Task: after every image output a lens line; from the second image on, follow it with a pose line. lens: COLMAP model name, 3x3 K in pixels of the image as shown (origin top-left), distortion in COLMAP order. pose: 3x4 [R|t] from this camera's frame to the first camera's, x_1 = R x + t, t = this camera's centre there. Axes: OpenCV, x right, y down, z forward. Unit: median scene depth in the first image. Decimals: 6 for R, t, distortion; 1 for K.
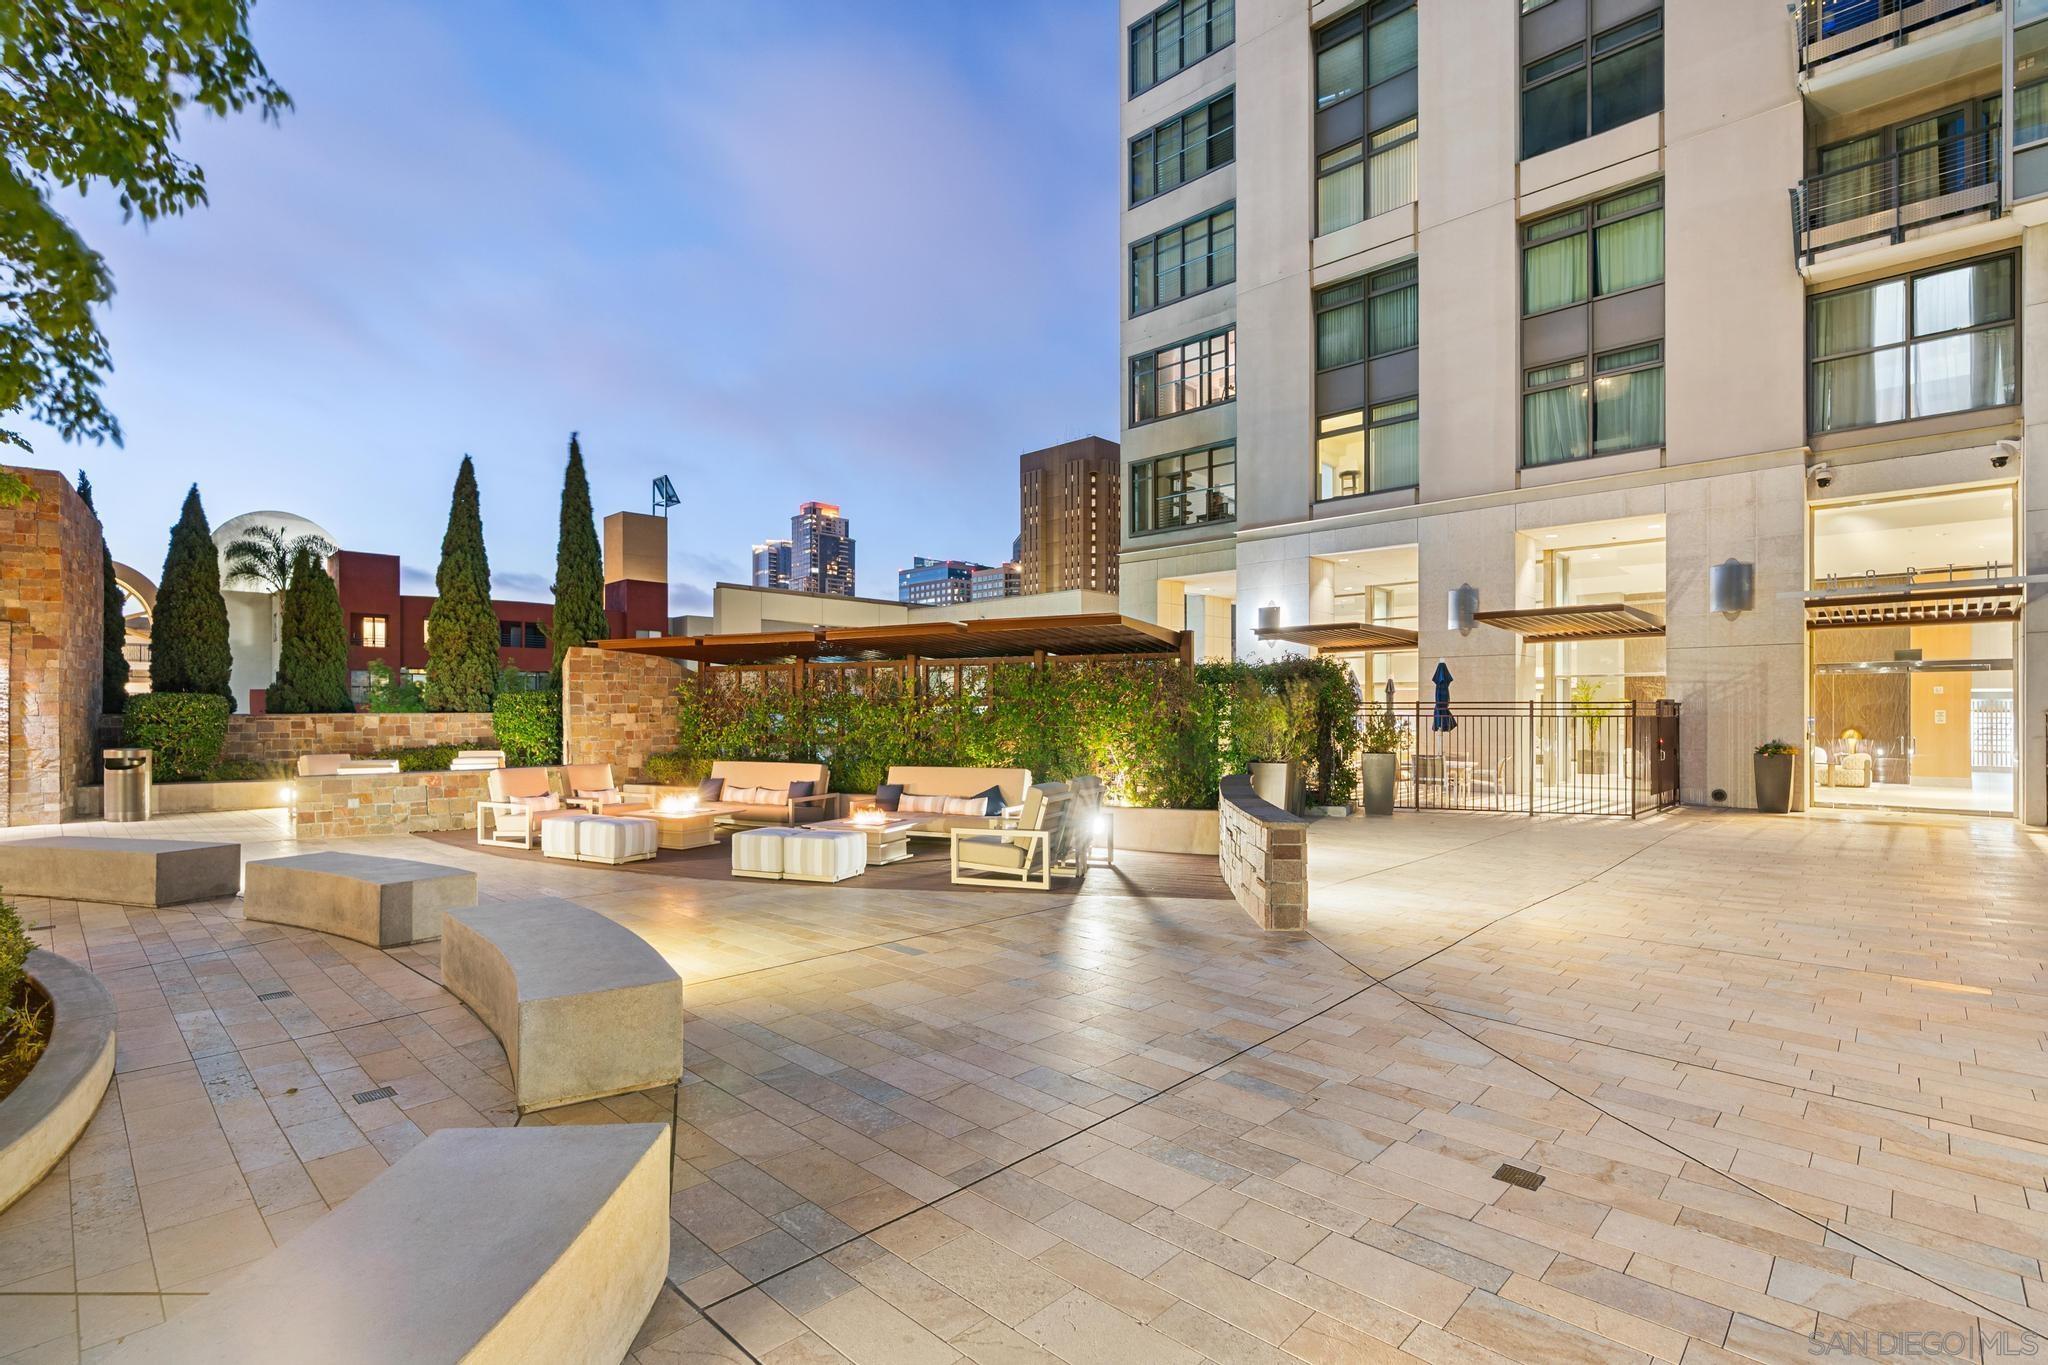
lens RADIAL K [[936.9, 0, 1029.6], [0, 936.9, 698.1], [0, 0, 1]] dist [-0.045380, -0.000059]
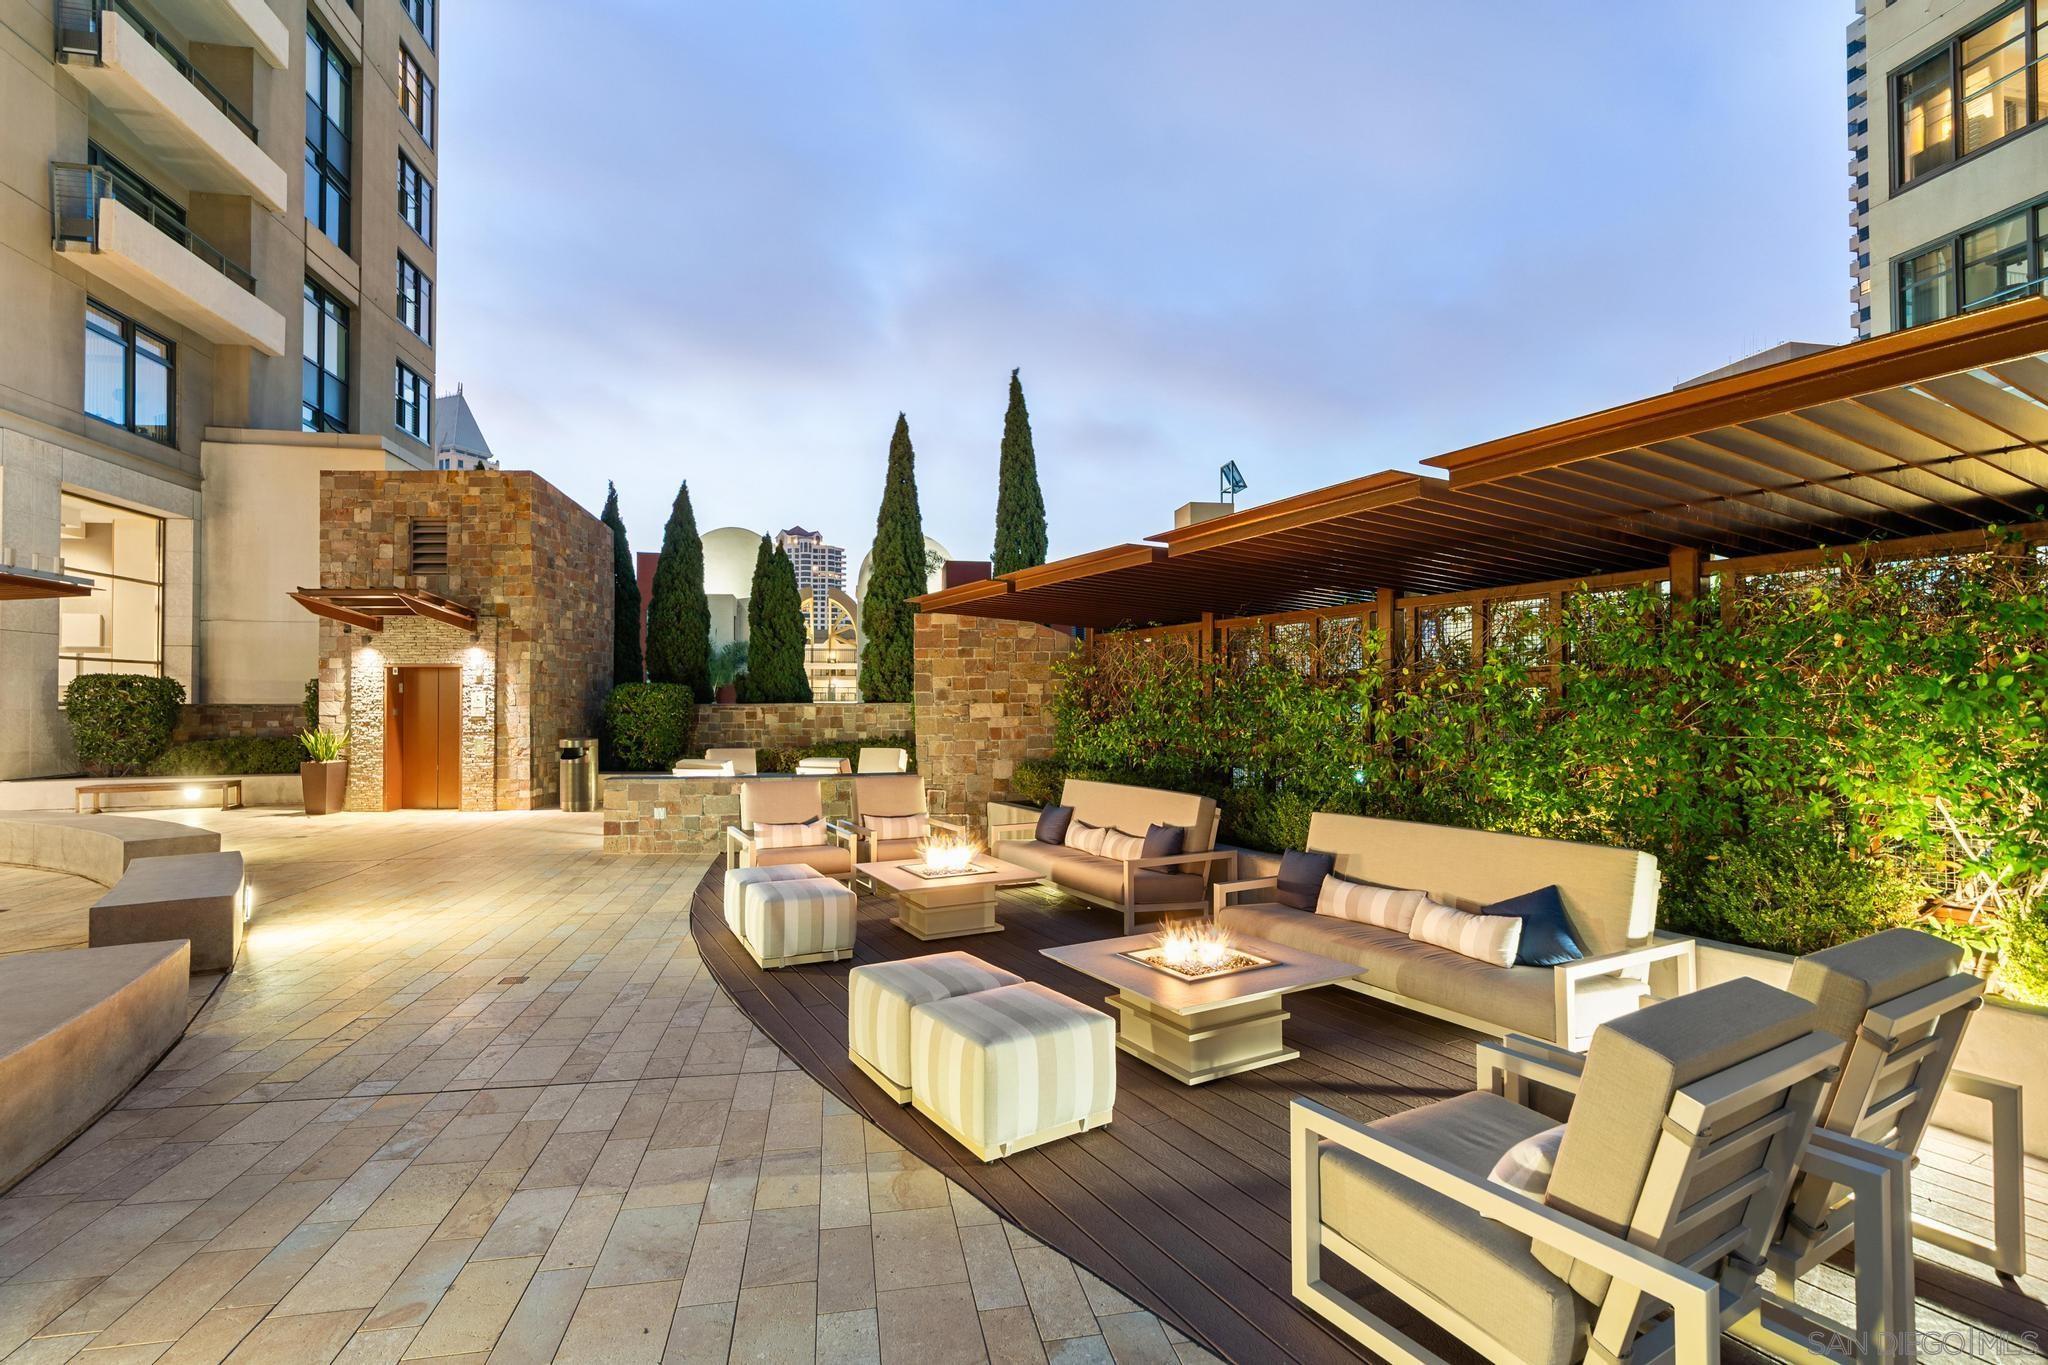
lens RADIAL K [[941.6, 0, 1024.0], [0, 941.6, 682.5], [0, 0, 1]] dist [-0.016999, 0.010316]
pose [[0.813972, -0.012106, -0.580778, 0.011057], [0.008172, 0.999923, -0.009390, 0.007842], [0.580847, 0.002897, 0.814008, 0.444443]]
